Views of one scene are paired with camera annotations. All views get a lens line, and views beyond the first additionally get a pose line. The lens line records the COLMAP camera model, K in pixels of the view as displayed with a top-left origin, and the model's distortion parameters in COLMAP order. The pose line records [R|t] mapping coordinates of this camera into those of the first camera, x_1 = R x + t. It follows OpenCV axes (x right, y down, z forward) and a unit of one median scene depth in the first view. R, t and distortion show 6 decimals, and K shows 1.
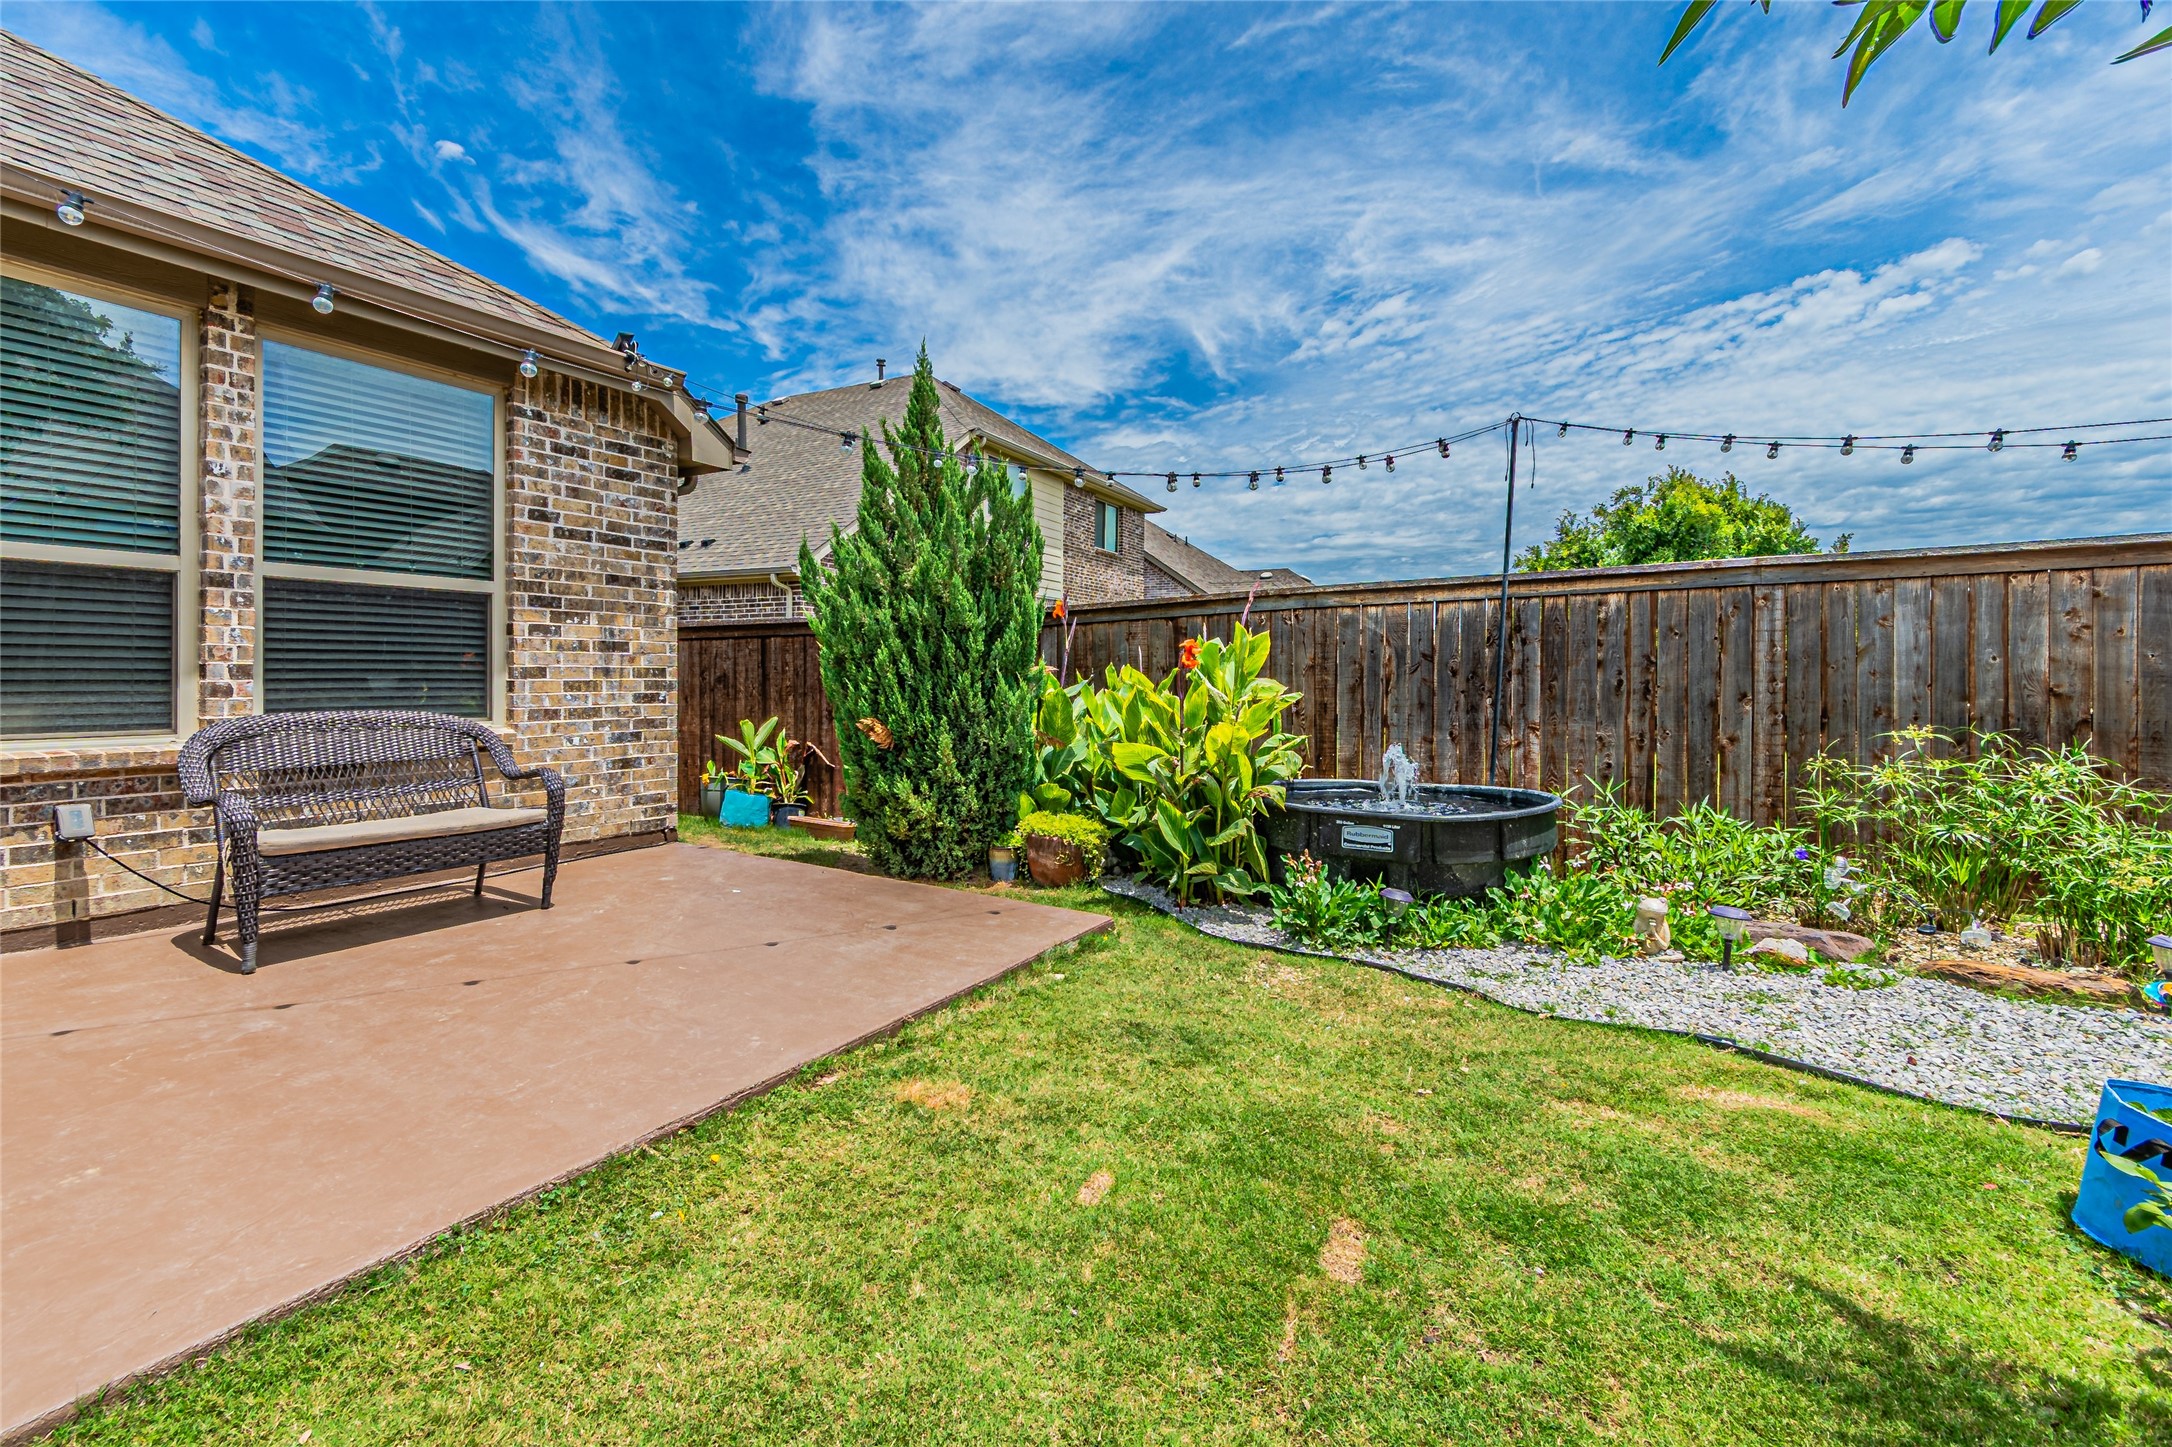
lens RADIAL K [[939.2, 0, 1061.5], [0, 939.2, 669.0], [0, 0, 1]] dist [0.004712, -0.003260]
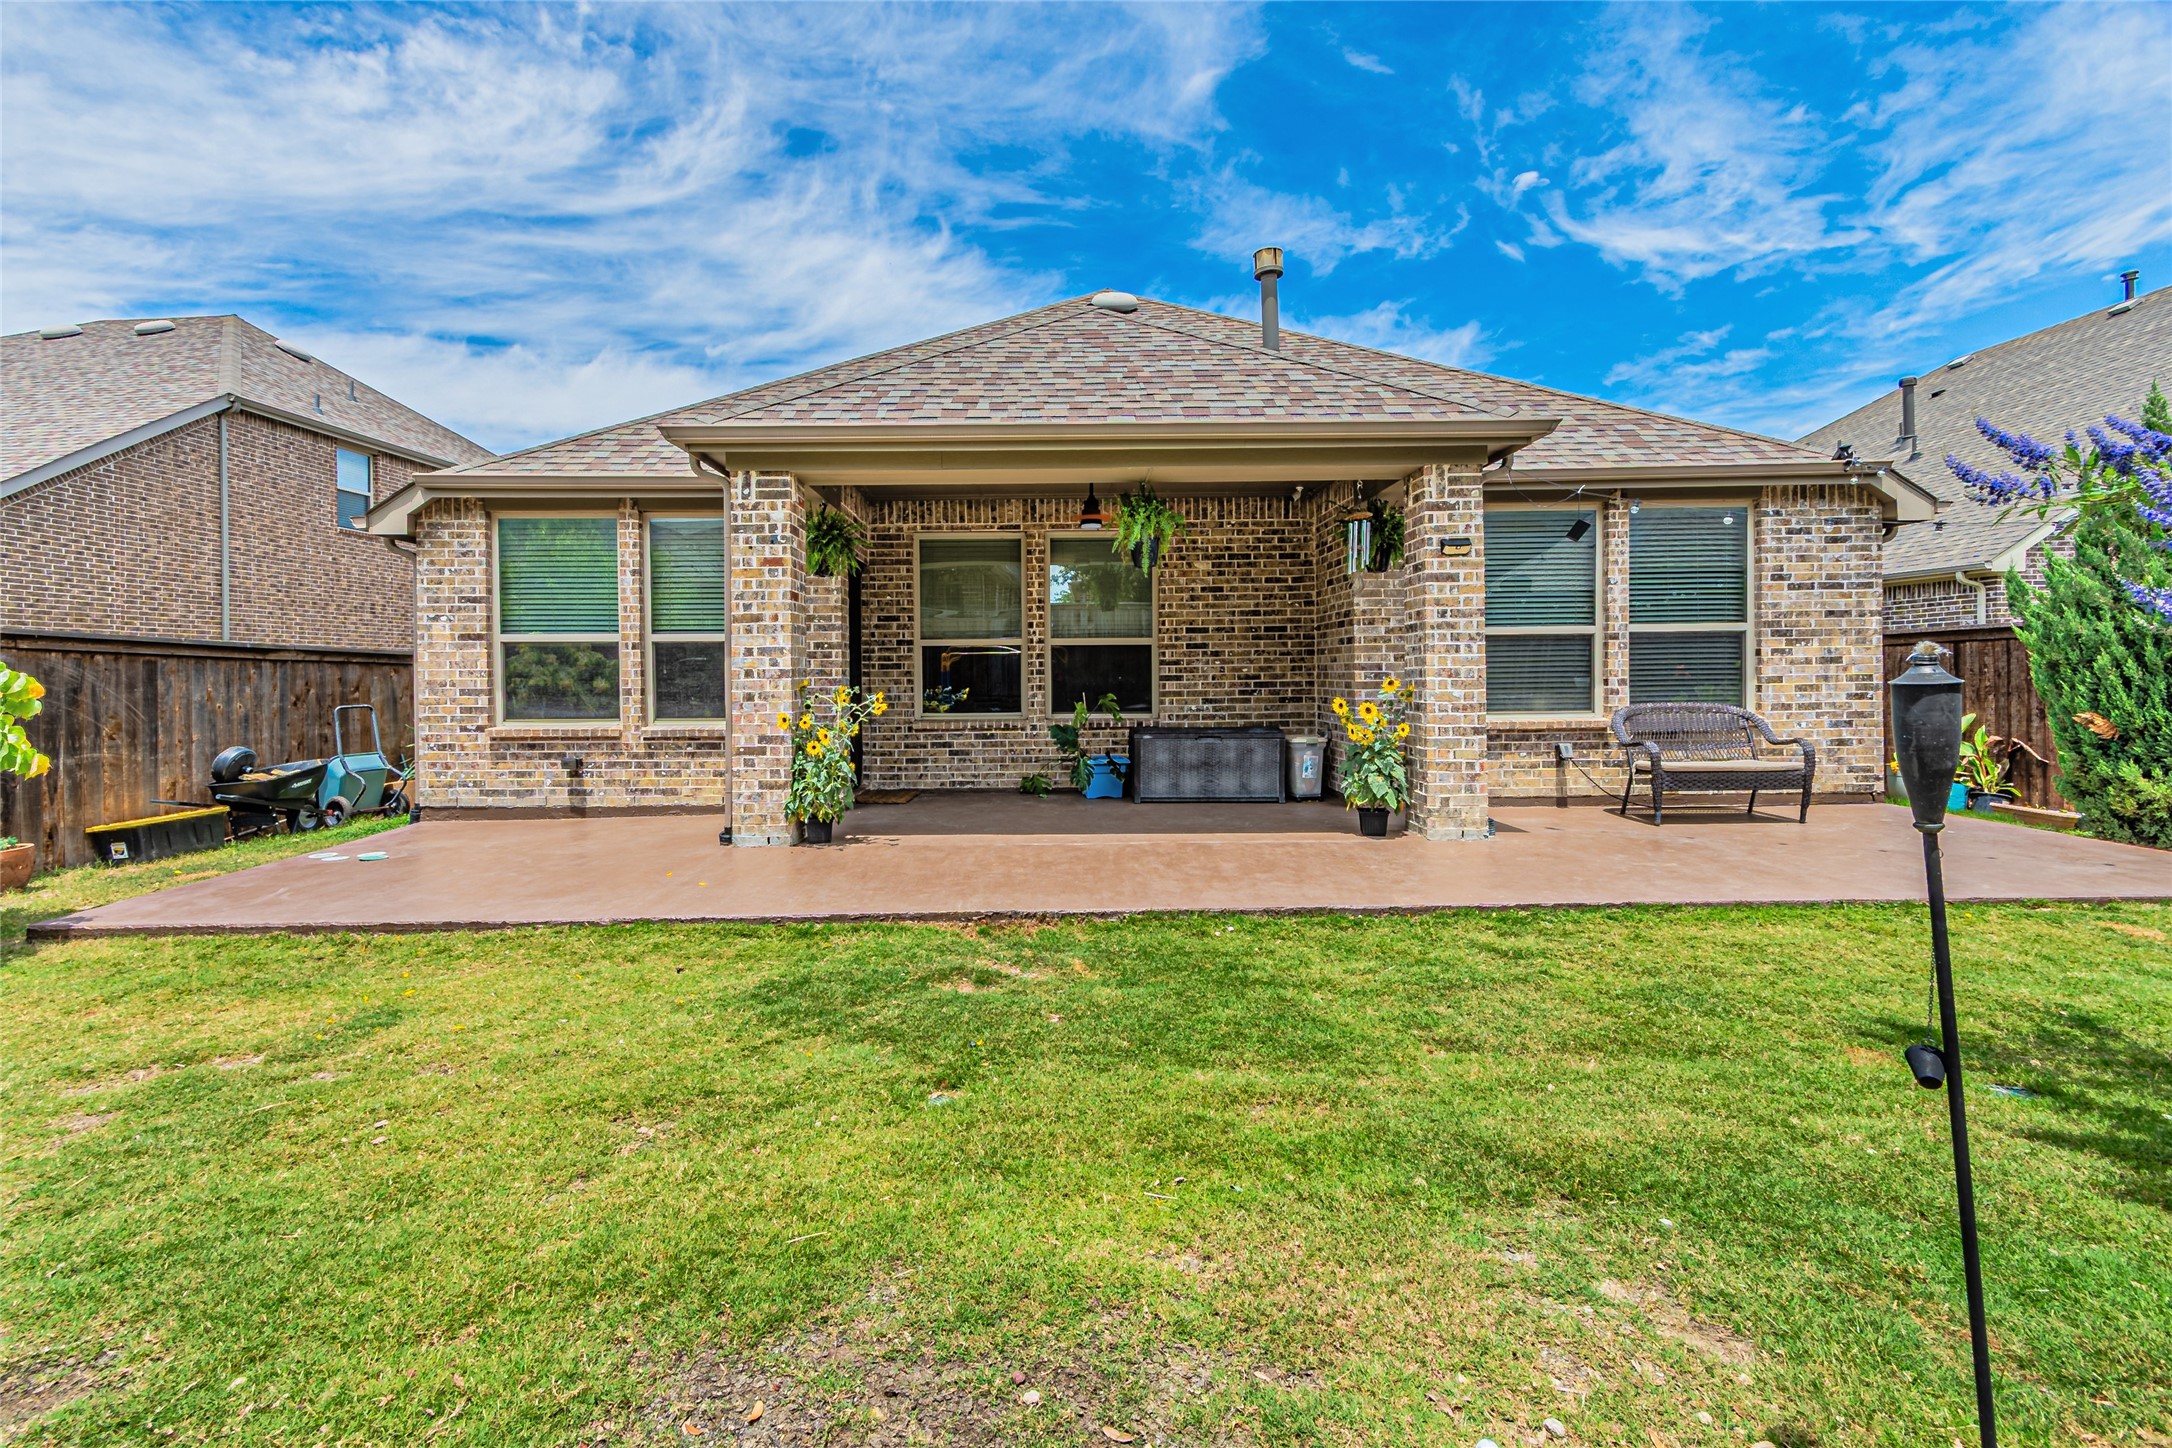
lens RADIAL K [[939.2, 0, 1062.1], [0, 939.2, 695.6], [0, 0, 1]] dist [0.004712, -0.003260]
pose [[0.503254, -0.000689, -0.864138, 0.175514], [0.023332, 0.999646, 0.012791, -0.015827], [0.863824, -0.026599, 0.503092, -0.745742]]
